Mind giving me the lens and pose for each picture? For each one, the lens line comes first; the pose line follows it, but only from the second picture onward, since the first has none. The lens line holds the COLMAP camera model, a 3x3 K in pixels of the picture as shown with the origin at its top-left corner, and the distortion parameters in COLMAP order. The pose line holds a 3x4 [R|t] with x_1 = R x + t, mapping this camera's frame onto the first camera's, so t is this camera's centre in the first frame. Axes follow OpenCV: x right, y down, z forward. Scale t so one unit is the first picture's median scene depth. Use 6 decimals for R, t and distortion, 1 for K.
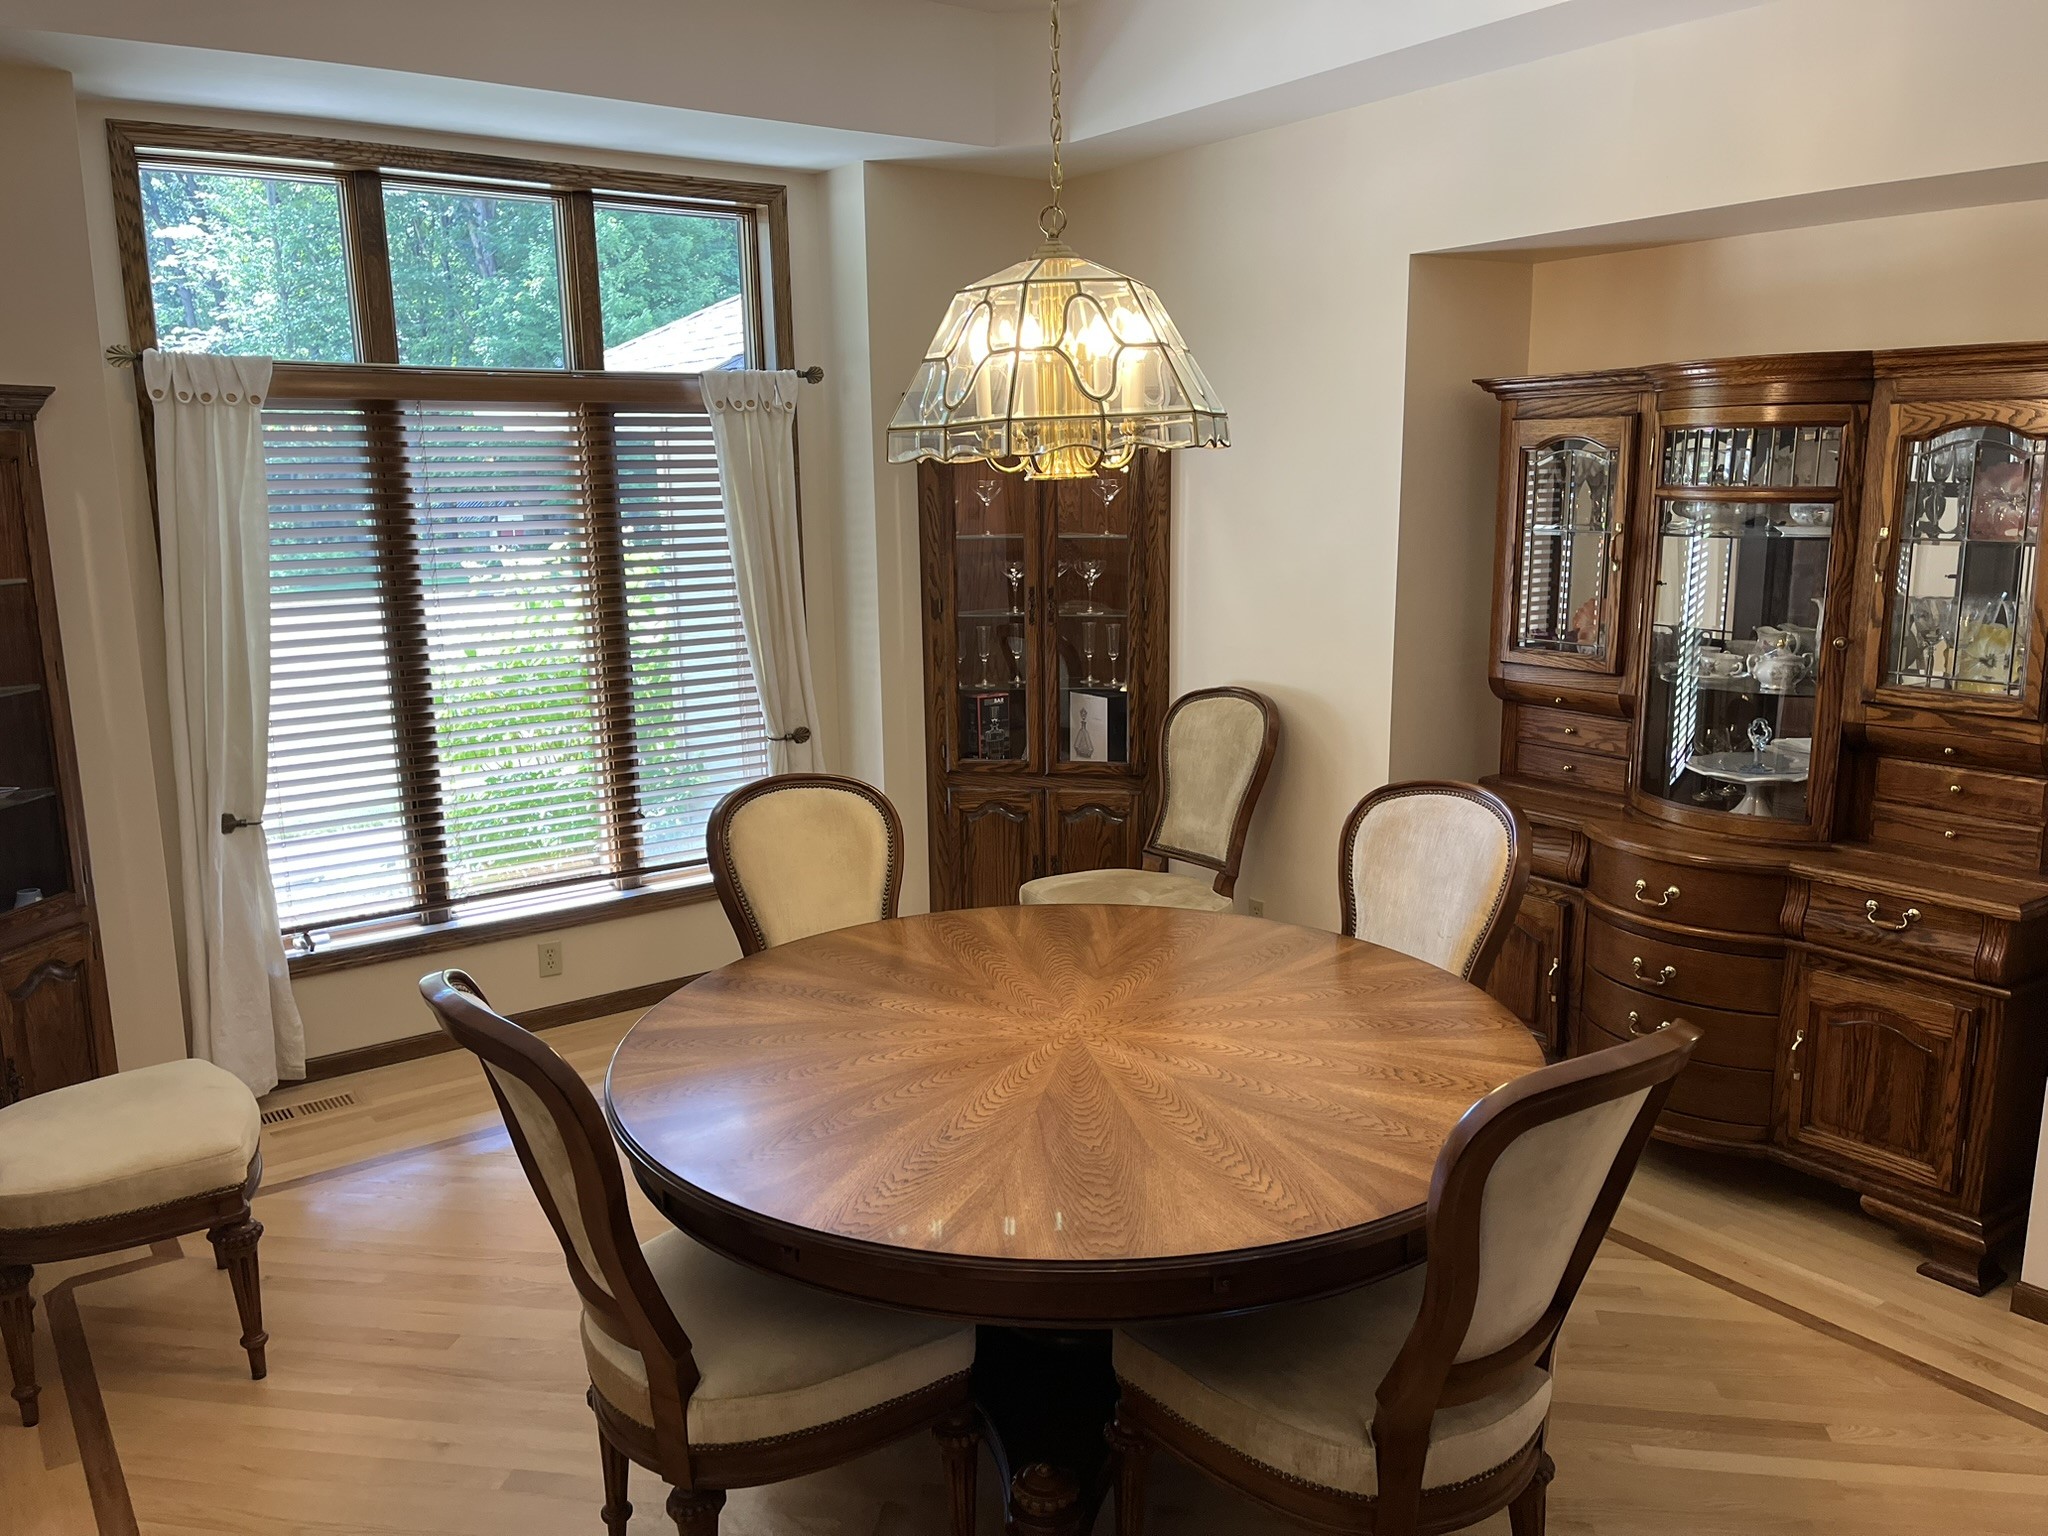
lens RADIAL K [[1554.4, 0, 1030.5], [0, 1554.4, 765.6], [0, 0, 1]] dist [0.064120, -0.084621]
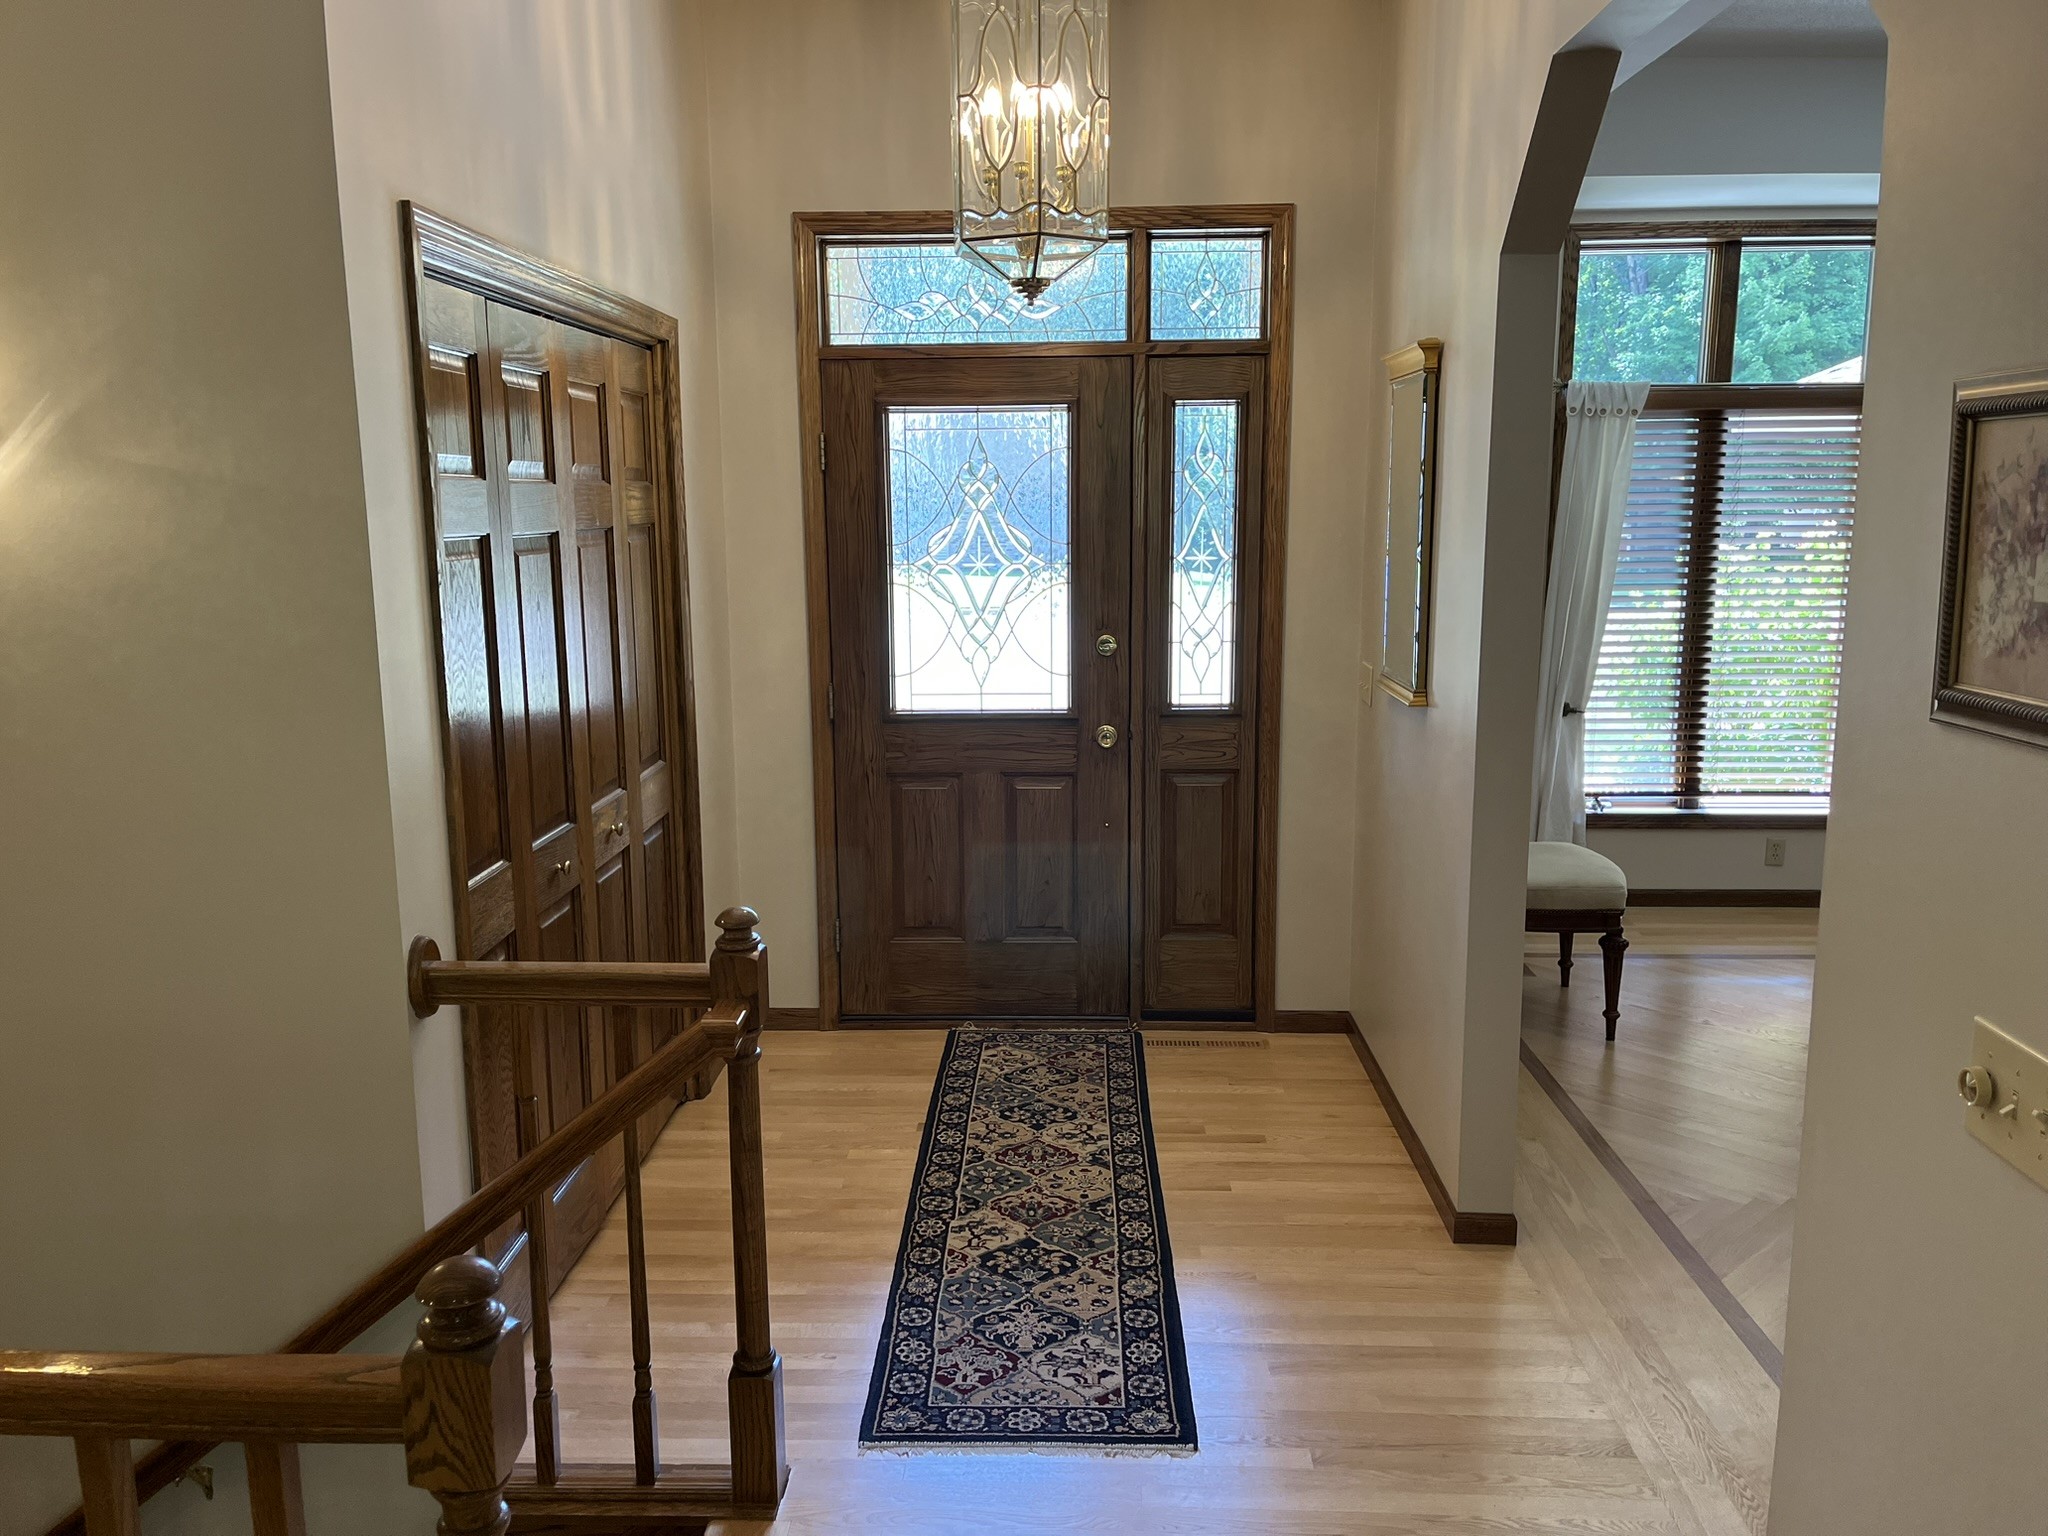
lens RADIAL K [[1554.4, 0, 1029.7], [0, 1554.4, 783.3], [0, 0, 1]] dist [0.064120, -0.084621]
pose [[0.791503, 0.116365, -0.599985, -0.031112], [-0.115421, 0.992502, 0.040229, 0.097115], [0.600167, 0.037409, 0.798999, -0.410840]]
